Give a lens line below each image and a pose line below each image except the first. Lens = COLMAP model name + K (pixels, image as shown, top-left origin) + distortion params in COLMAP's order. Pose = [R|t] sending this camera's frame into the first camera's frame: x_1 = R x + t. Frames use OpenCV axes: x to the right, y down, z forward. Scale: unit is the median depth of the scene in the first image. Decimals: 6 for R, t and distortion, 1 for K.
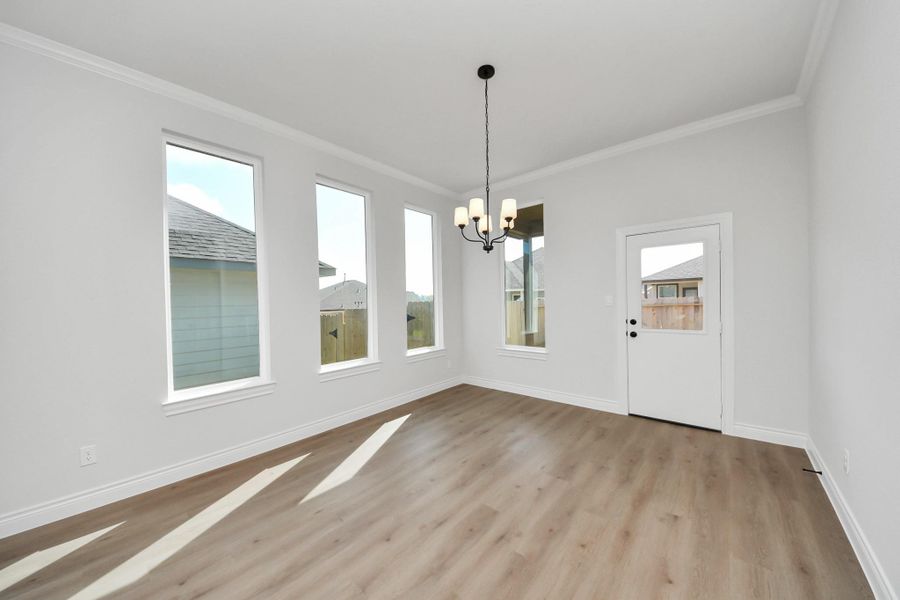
lens RADIAL K [[319.7, 0, 448.2], [0, 319.7, 303.8], [0, 0, 1]] dist [0.026038, -0.017437]
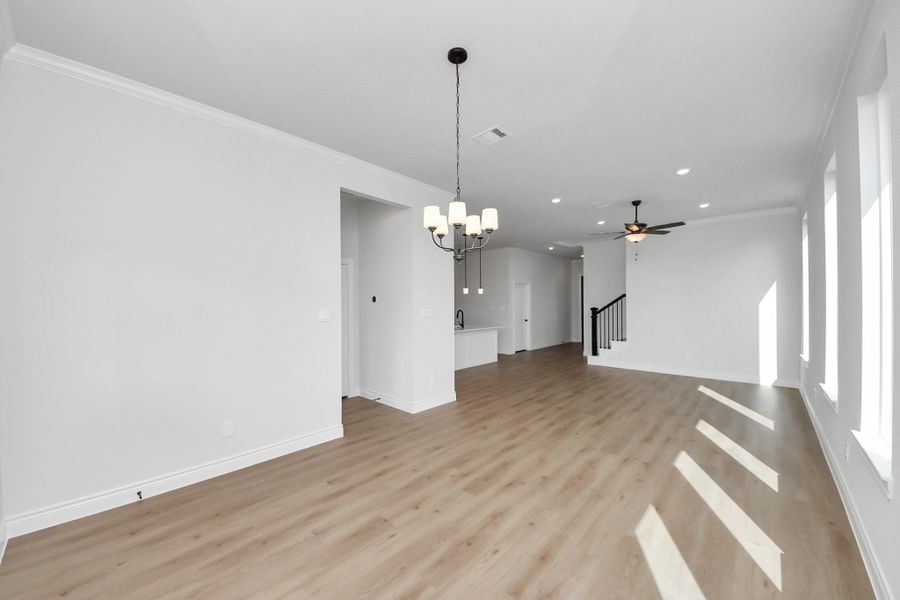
lens RADIAL K [[330.3, 0, 431.1], [0, 330.3, 305.5], [0, 0, 1]] dist [-0.021177, 0.000034]
pose [[-0.995138, 0.026923, 0.094737, 0.120219], [0.028173, 0.999532, 0.011878, -0.055635], [-0.094373, 0.014489, -0.995431, 1.896011]]
